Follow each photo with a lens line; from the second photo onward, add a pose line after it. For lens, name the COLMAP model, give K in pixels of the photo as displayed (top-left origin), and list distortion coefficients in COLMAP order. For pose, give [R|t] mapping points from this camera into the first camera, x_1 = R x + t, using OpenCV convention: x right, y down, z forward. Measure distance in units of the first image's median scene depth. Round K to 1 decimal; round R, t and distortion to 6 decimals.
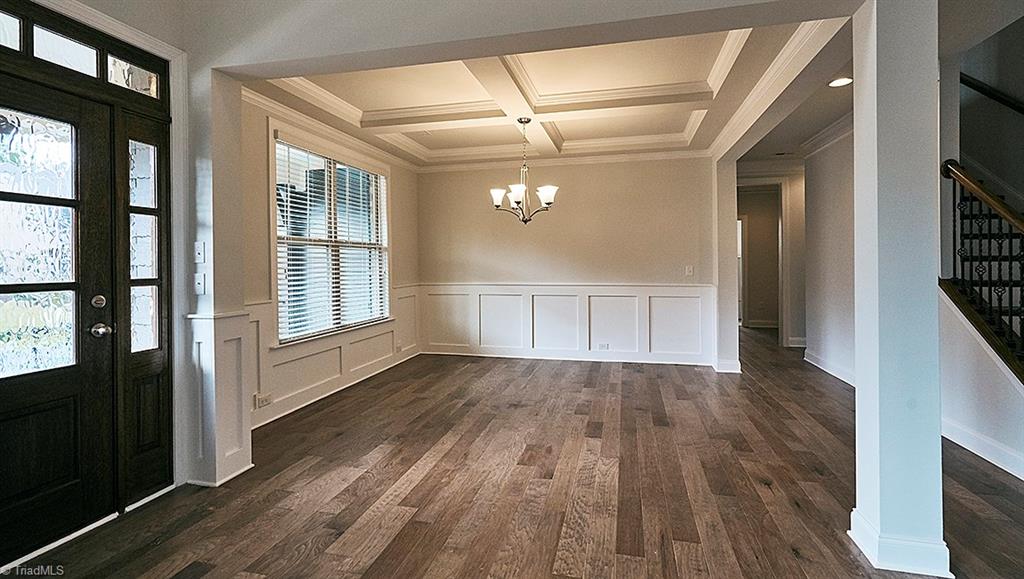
lens RADIAL K [[458.8, 0, 513.8], [0, 458.8, 263.2], [0, 0, 1]] dist [-0.001713, -0.000064]
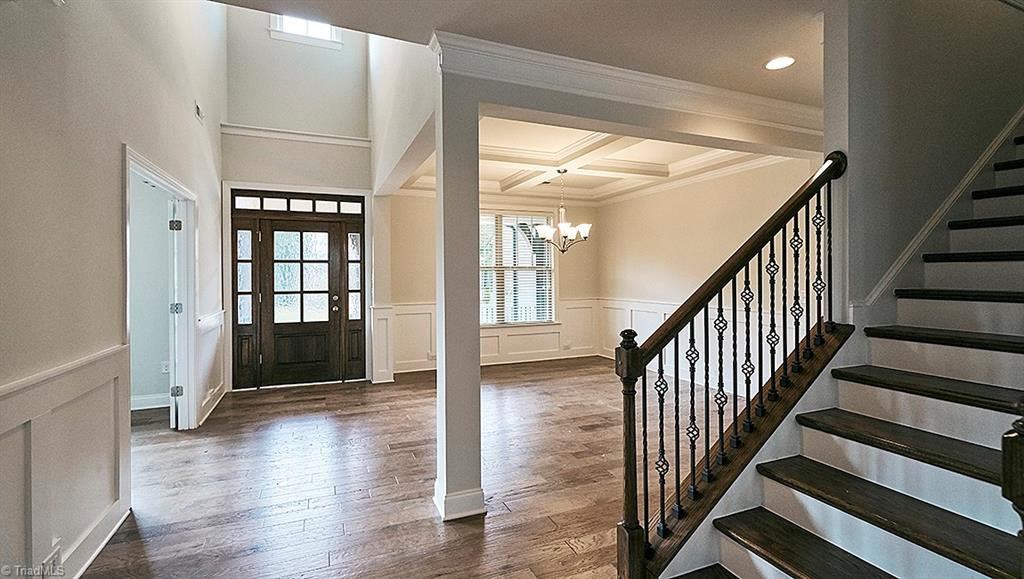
lens RADIAL K [[460.4, 0, 510.1], [0, 460.4, 273.6], [0, 0, 1]] dist [0.000056, 0.000056]
pose [[0.581823, 0.002424, -0.813312, 1.603507], [0.000568, 0.999994, 0.003387, -0.056810], [0.813315, -0.002433, 0.581818, 0.245422]]
